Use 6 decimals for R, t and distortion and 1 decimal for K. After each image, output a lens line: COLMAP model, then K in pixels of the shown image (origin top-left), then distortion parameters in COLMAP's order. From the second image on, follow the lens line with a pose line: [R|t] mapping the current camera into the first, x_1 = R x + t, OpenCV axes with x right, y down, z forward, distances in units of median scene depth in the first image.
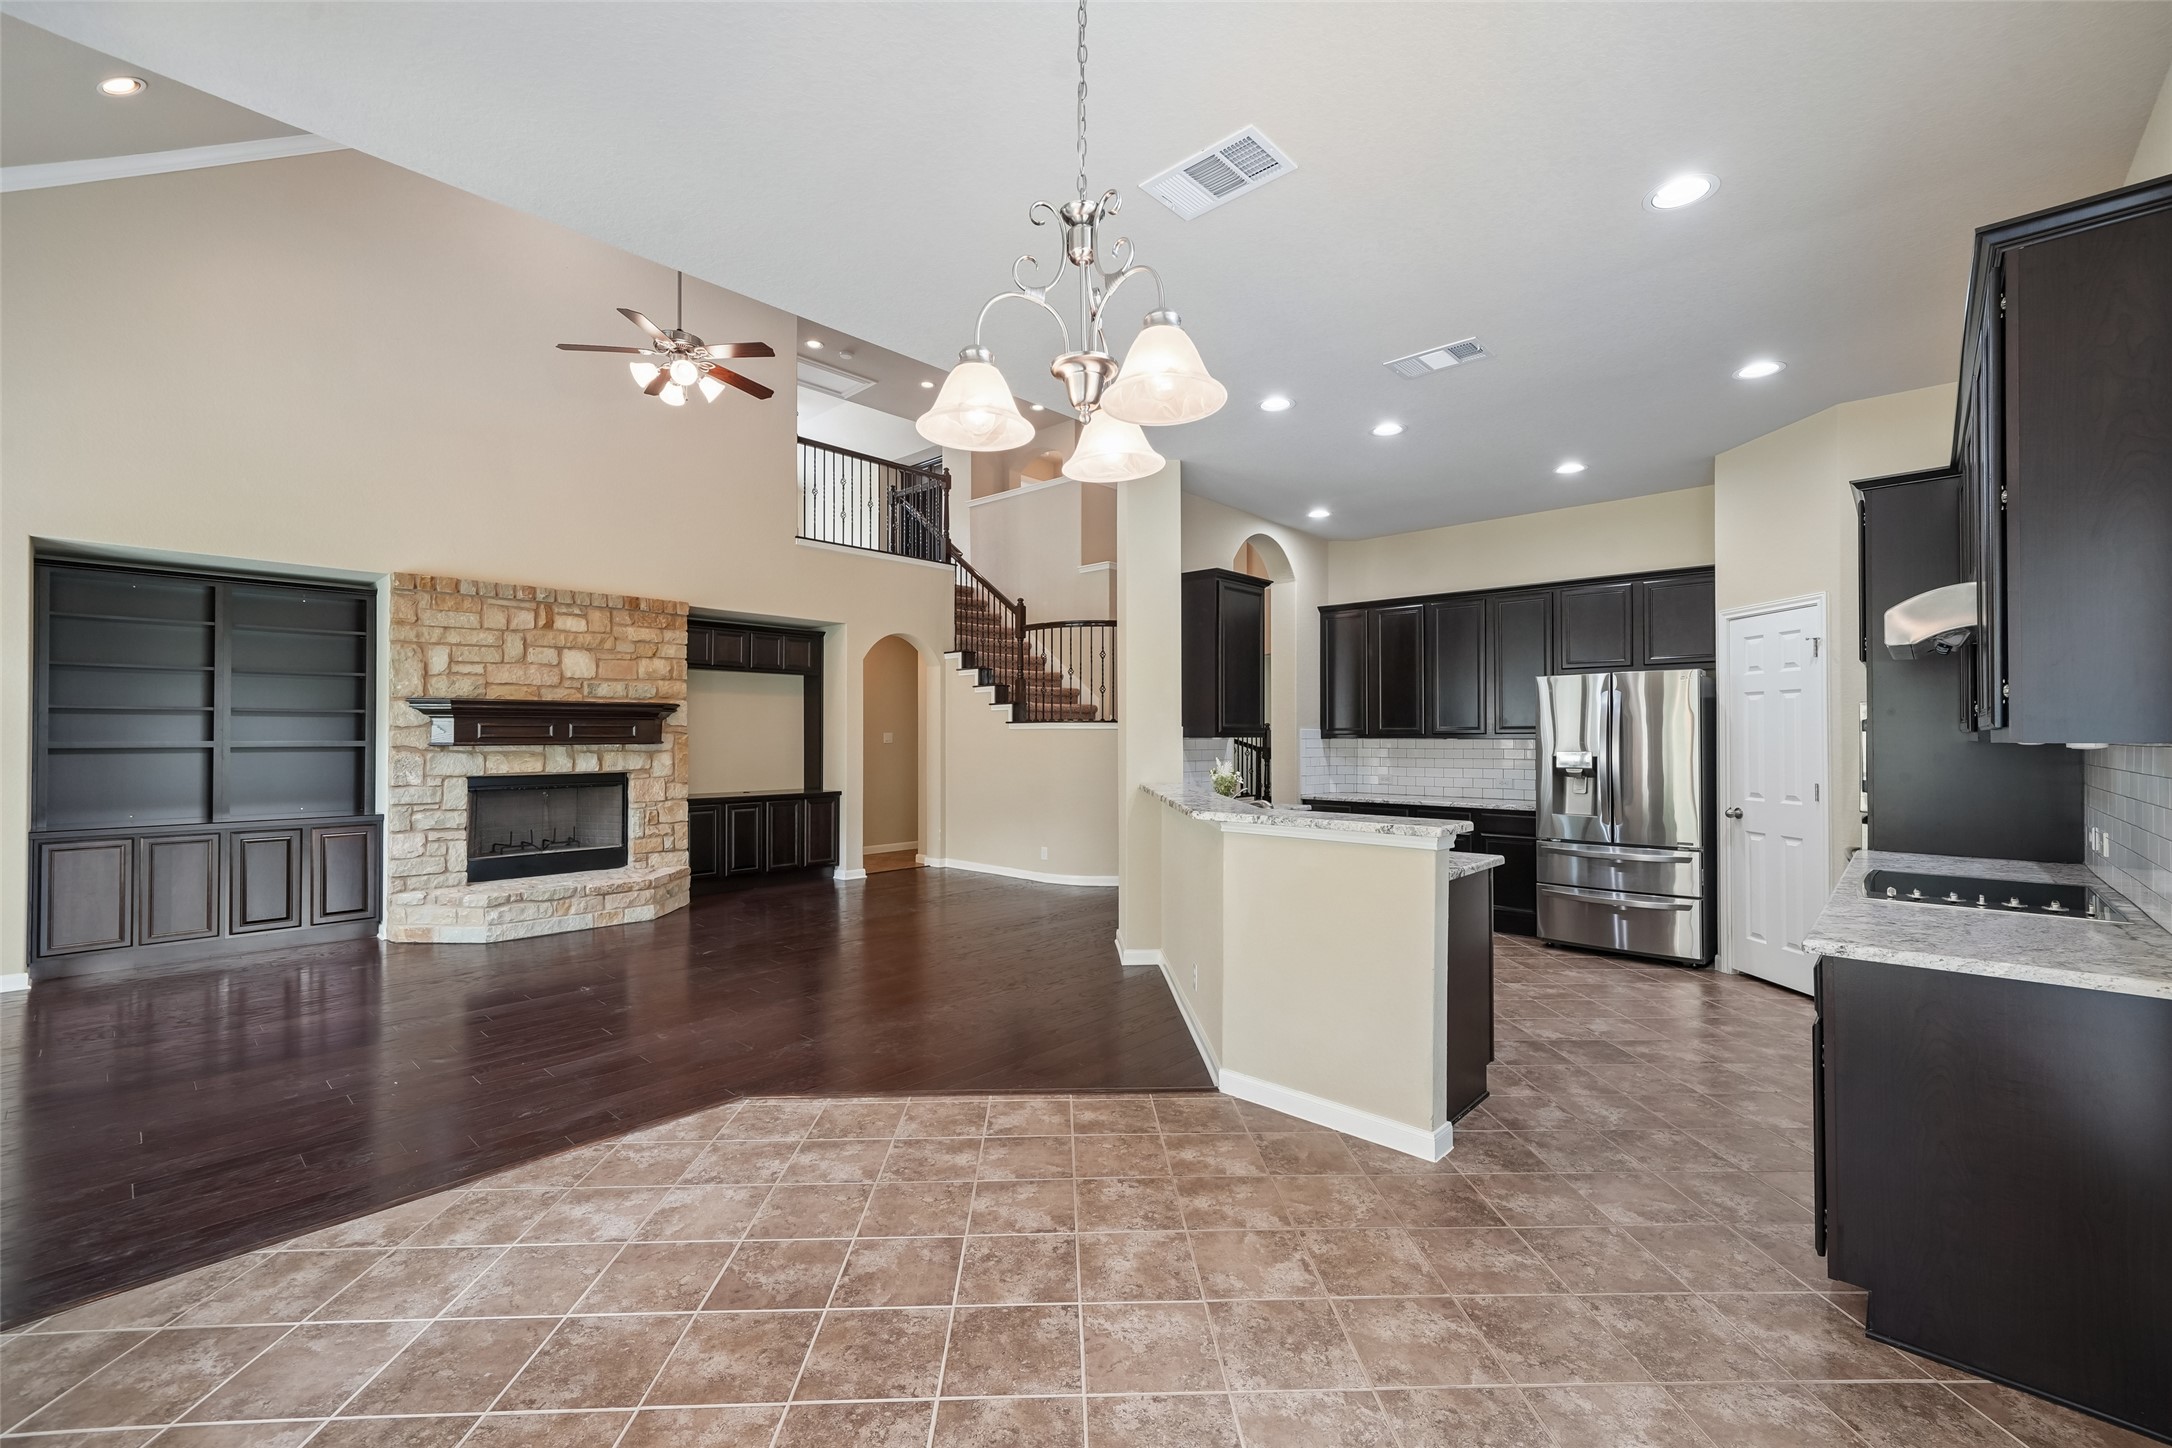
lens RADIAL K [[917.9, 0, 1083.3], [0, 917.9, 732.9], [0, 0, 1]] dist [0.000948, 0.000064]
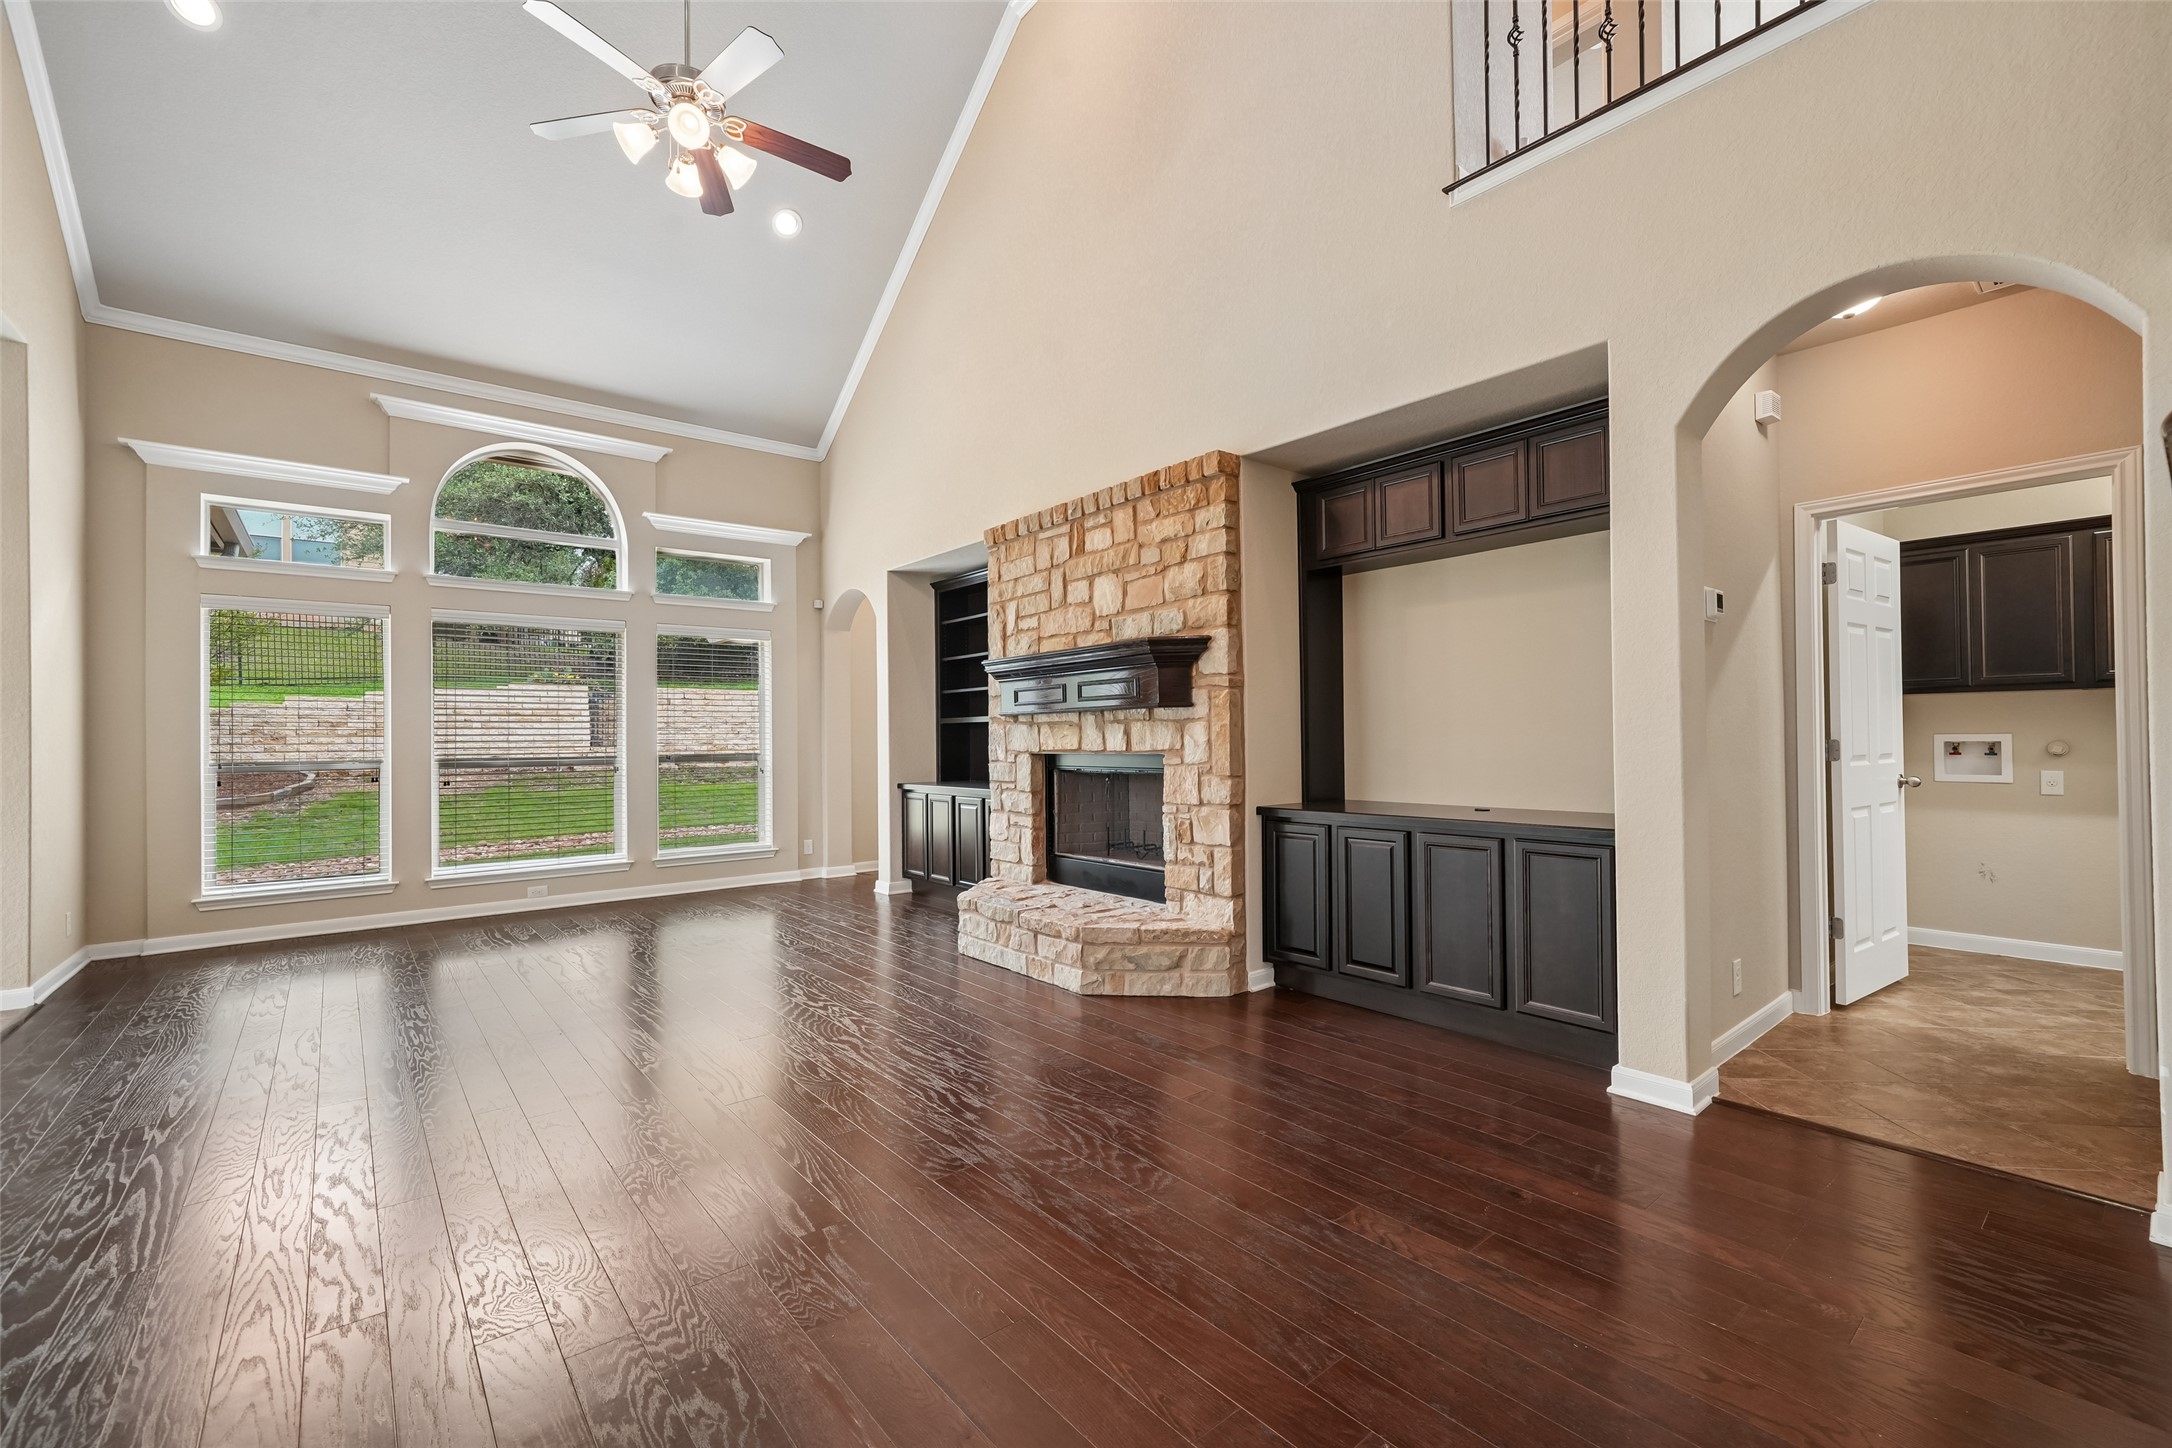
lens RADIAL K [[917.9, 0, 1085.8], [0, 917.9, 726.9], [0, 0, 1]] dist [0.000948, 0.000064]
pose [[-0.142965, -0.006467, -0.989707, 0.137552], [0.020304, 0.999749, -0.009466, 0.030960], [0.989519, -0.021449, -0.142798, 1.095866]]
